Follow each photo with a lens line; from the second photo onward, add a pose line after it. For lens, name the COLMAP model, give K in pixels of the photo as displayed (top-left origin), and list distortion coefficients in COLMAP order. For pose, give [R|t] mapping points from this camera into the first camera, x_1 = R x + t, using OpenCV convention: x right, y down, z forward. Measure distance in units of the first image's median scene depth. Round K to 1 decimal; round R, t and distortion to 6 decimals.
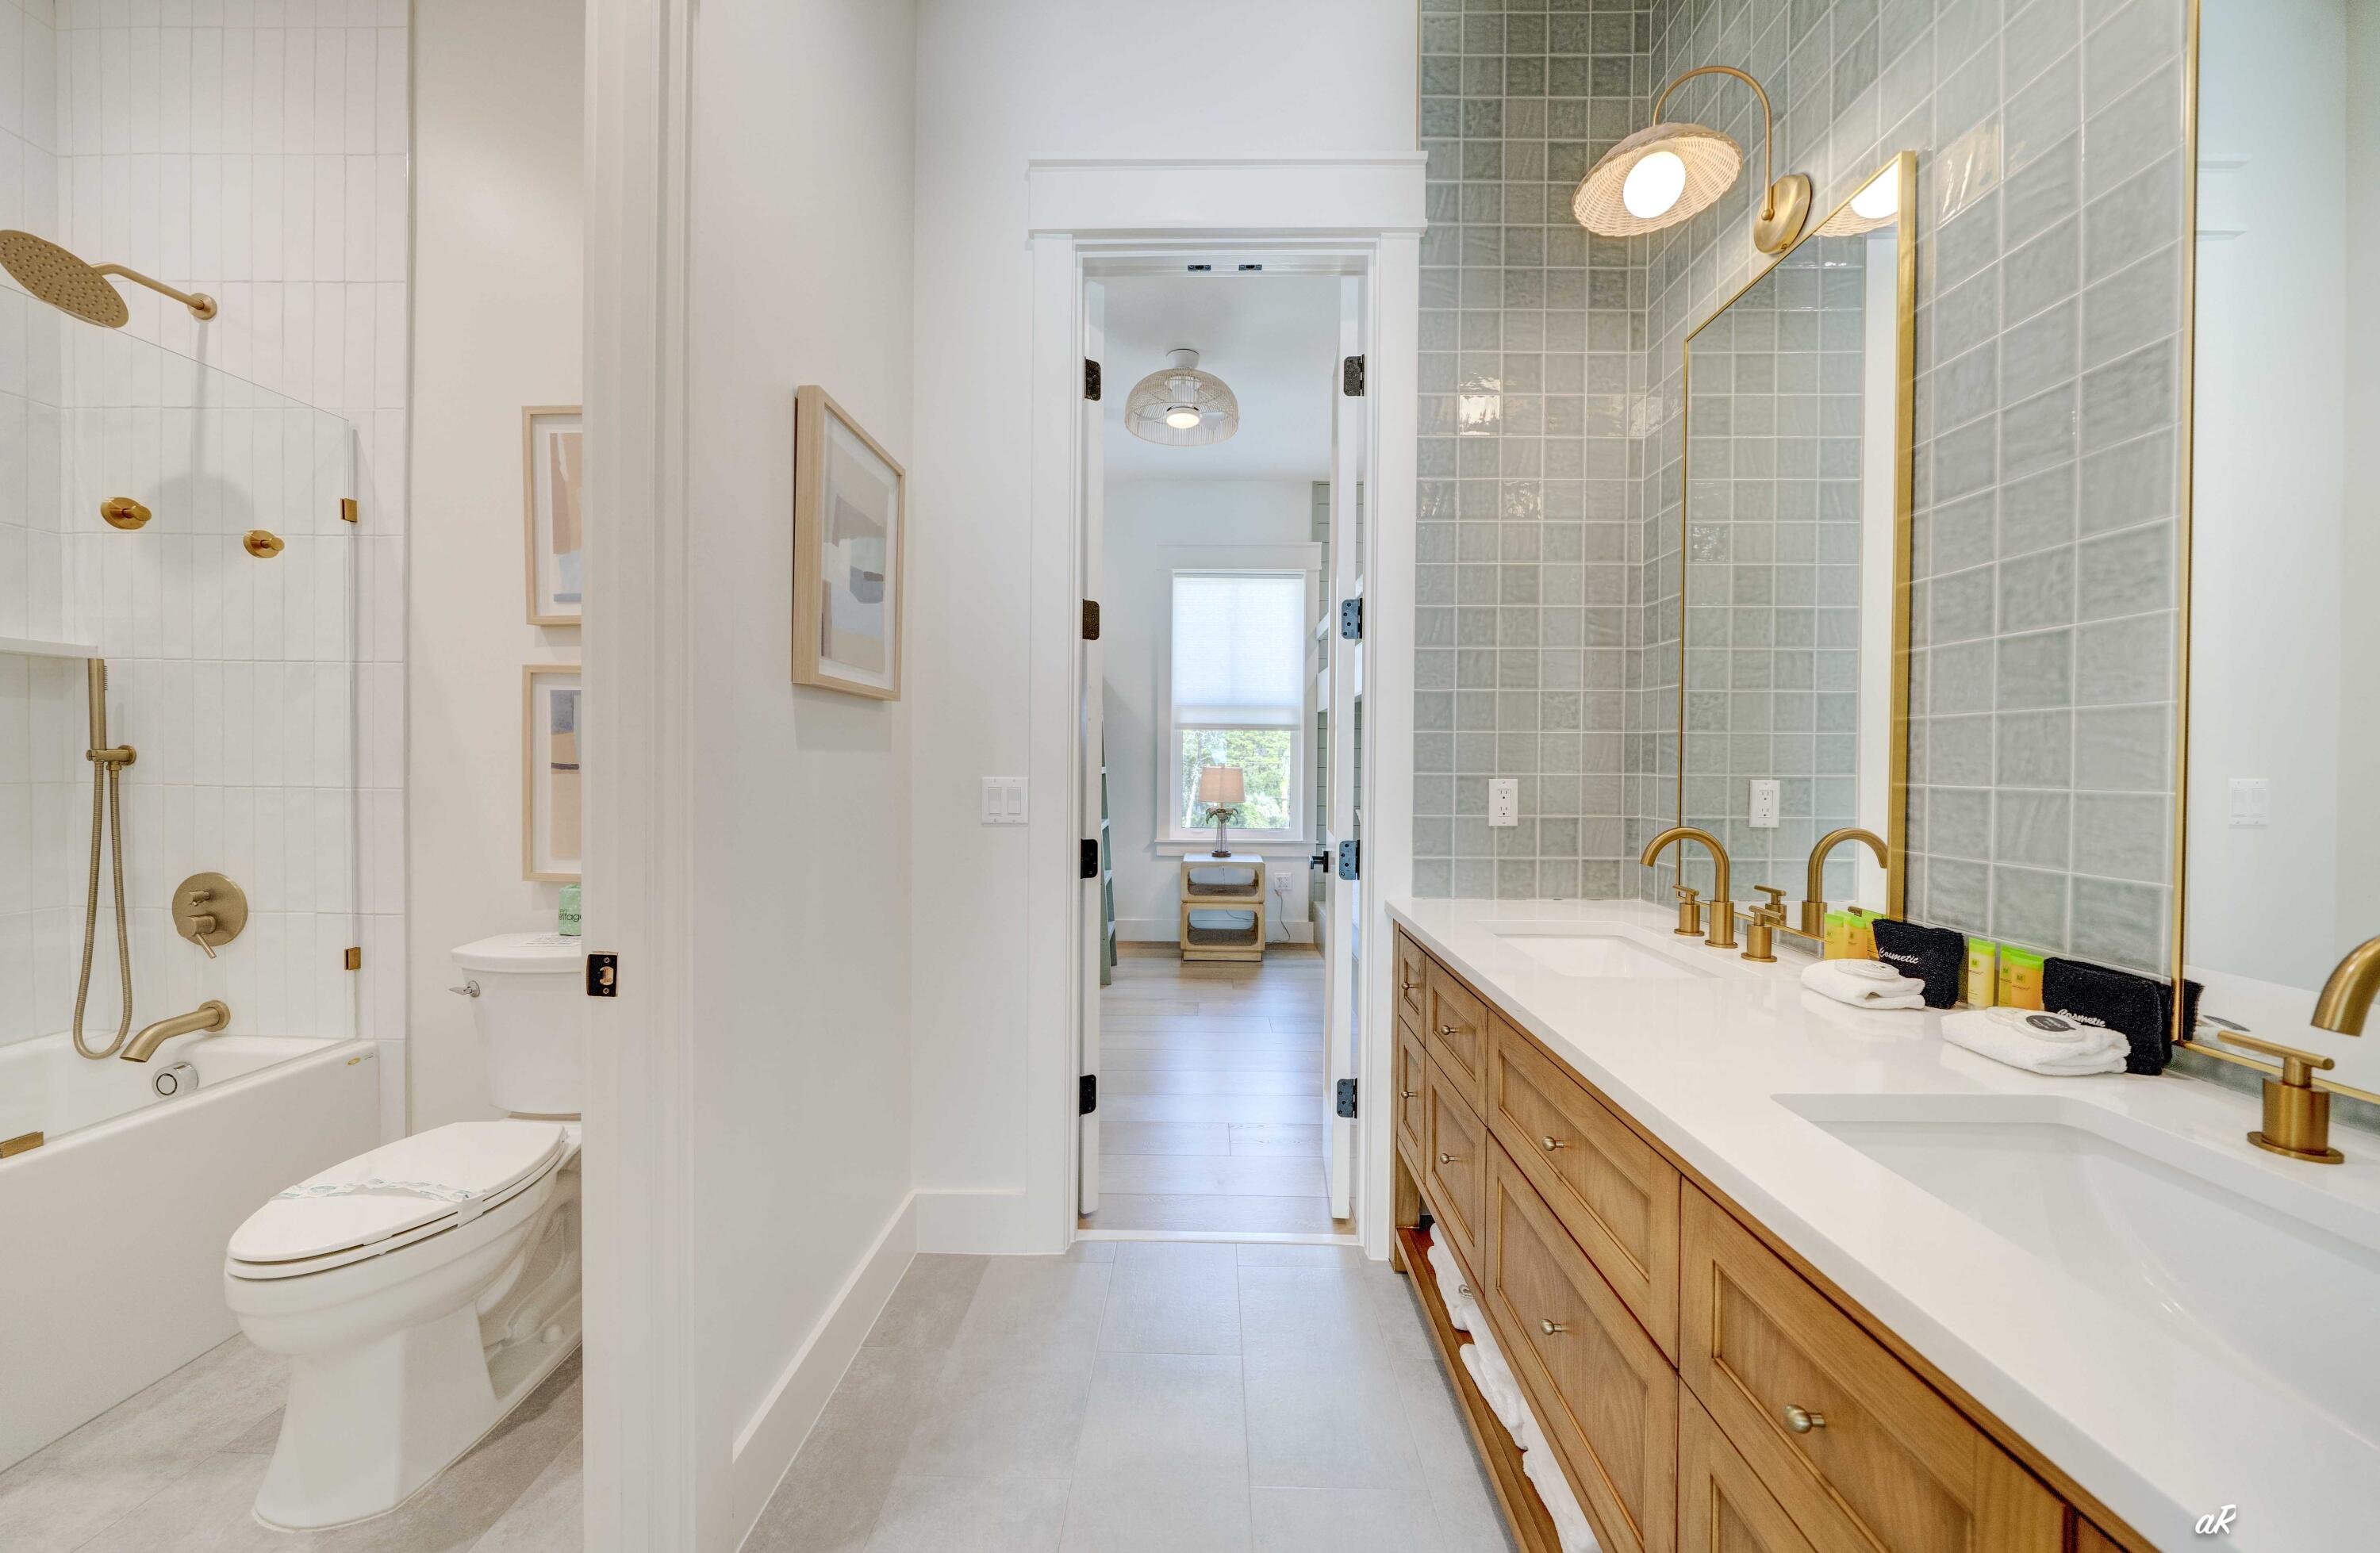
lens RADIAL K [[832.9, 0, 1190.0], [0, 832.9, 776.5], [0, 0, 1]] dist [0.000129, 0.000003]
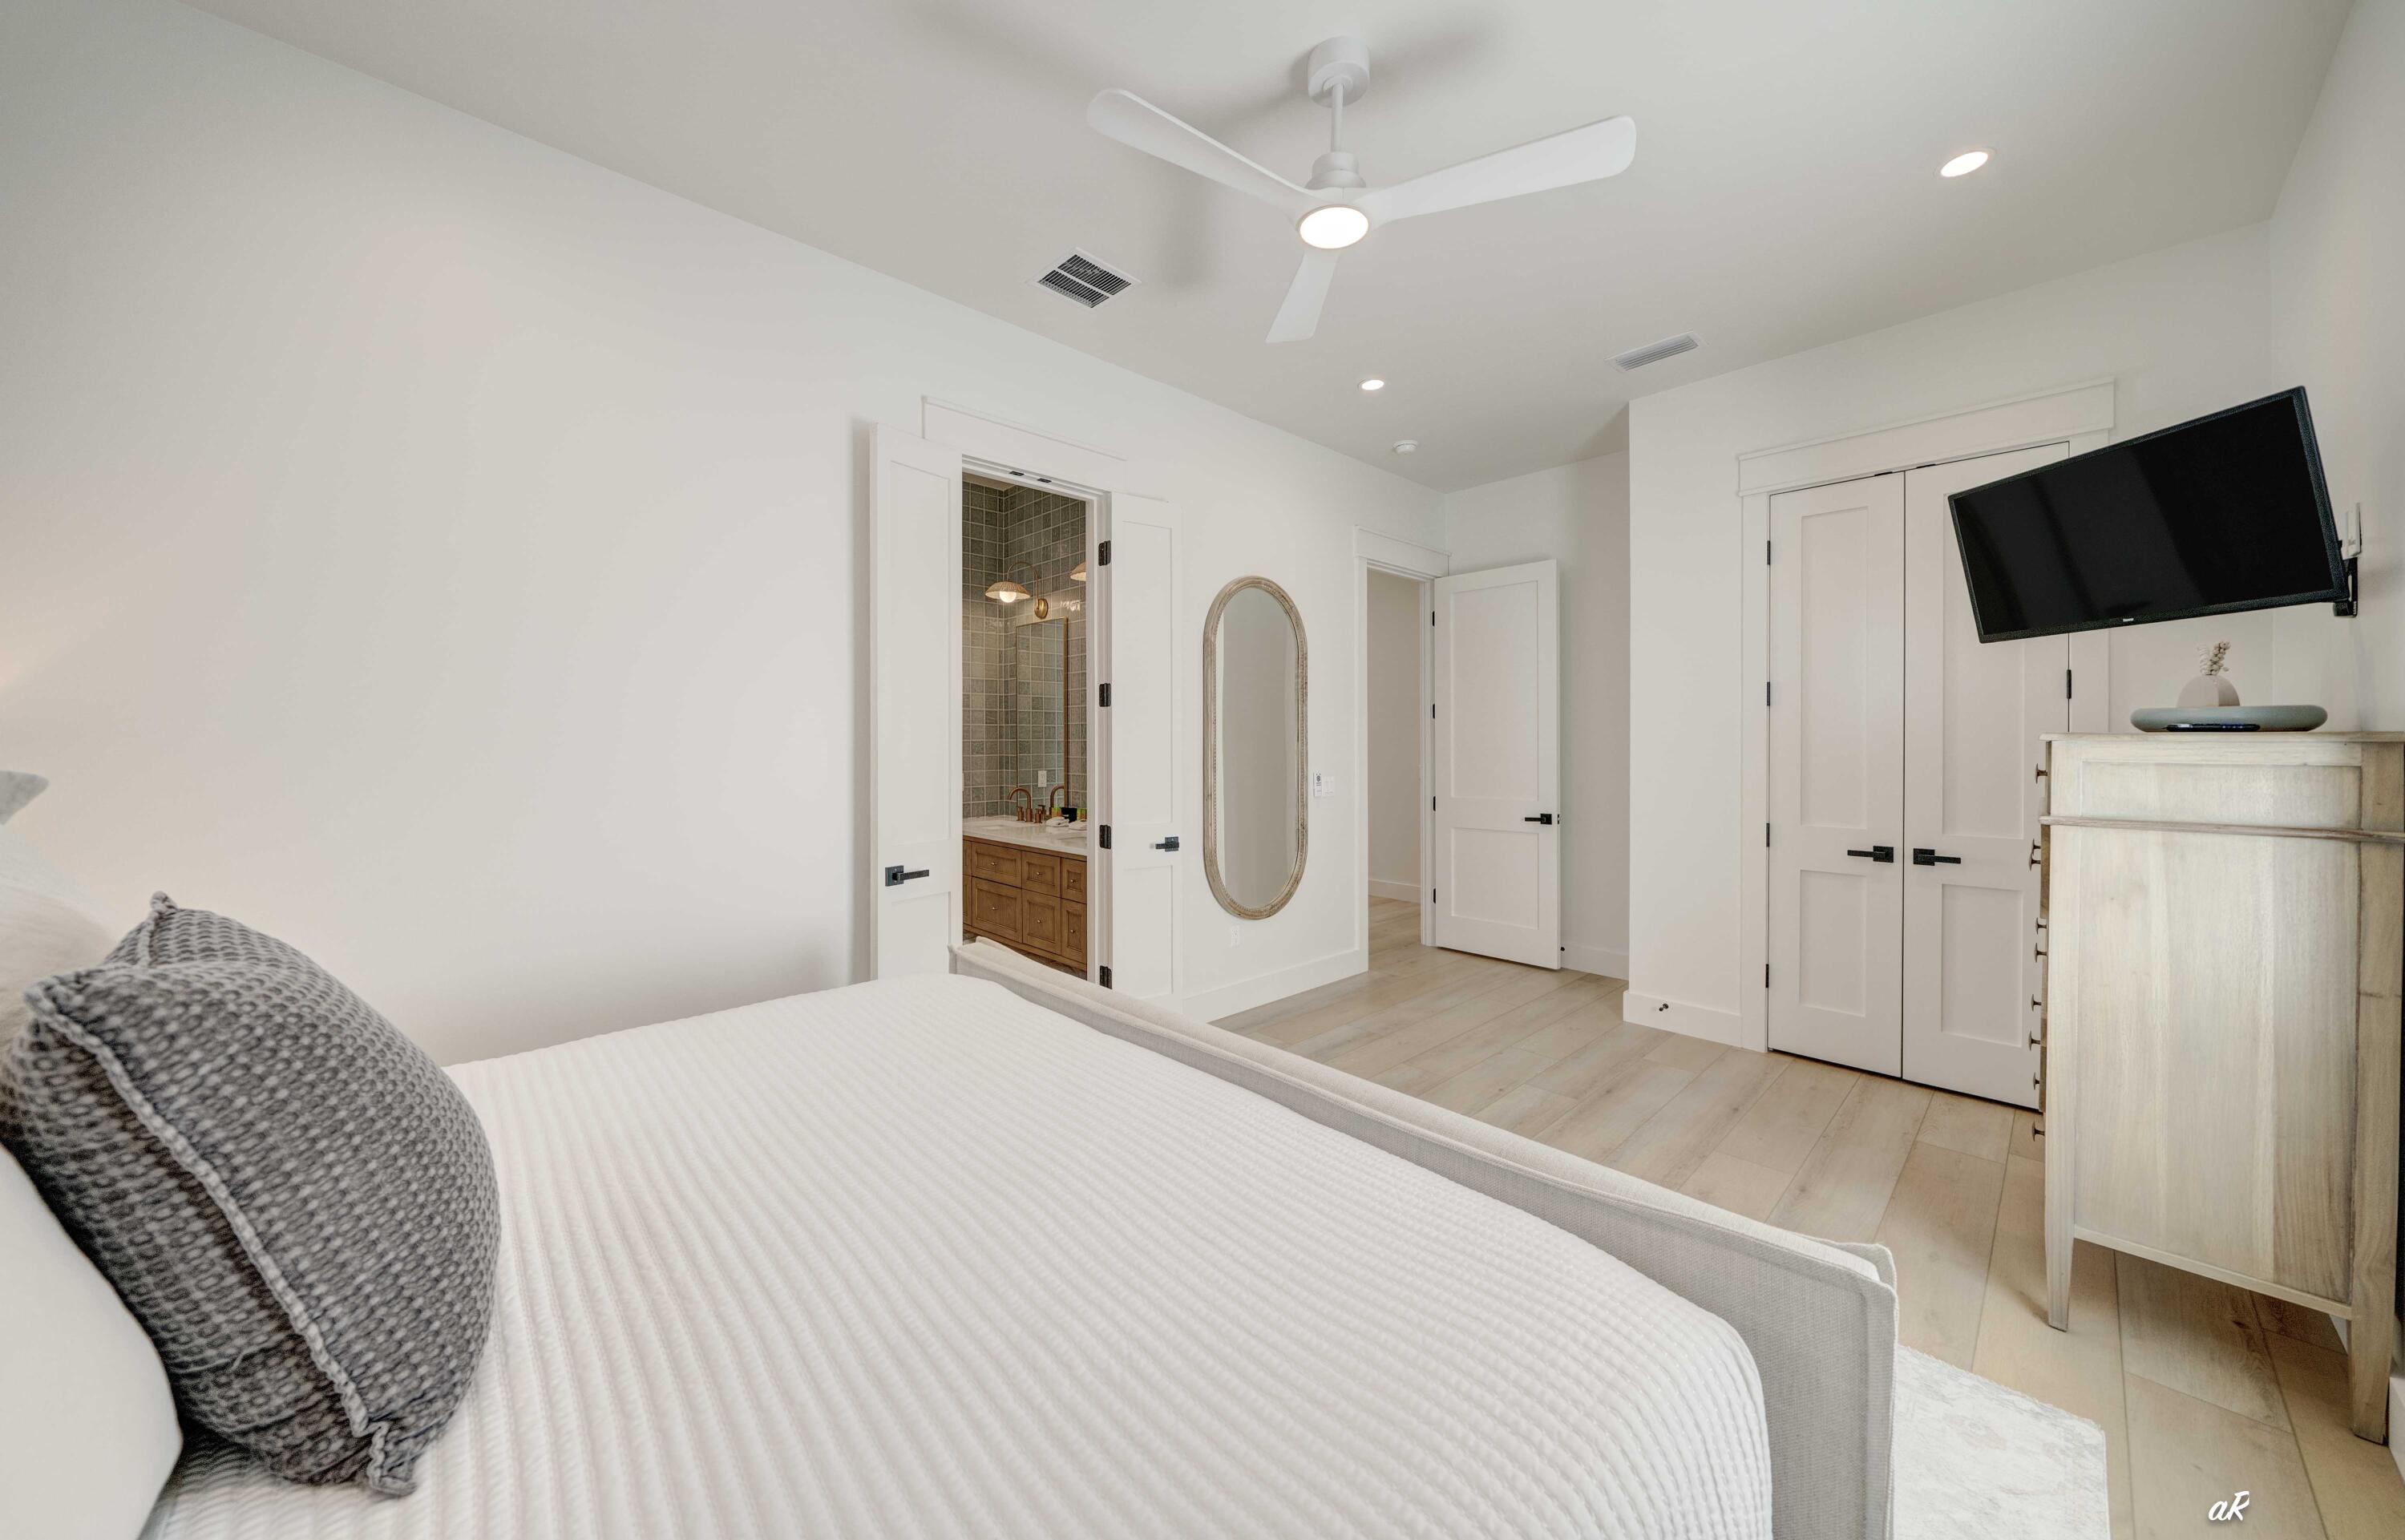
lens RADIAL K [[821.5, 0, 1205.9], [0, 821.5, 760.7], [0, 0, 1]] dist [0.000050, 0.000000]
pose [[0.715503, -0.018315, 0.698369, -1.153273], [0.015206, 0.999828, 0.010643, -0.067812], [-0.698444, 0.003004, 0.715659, -1.855027]]
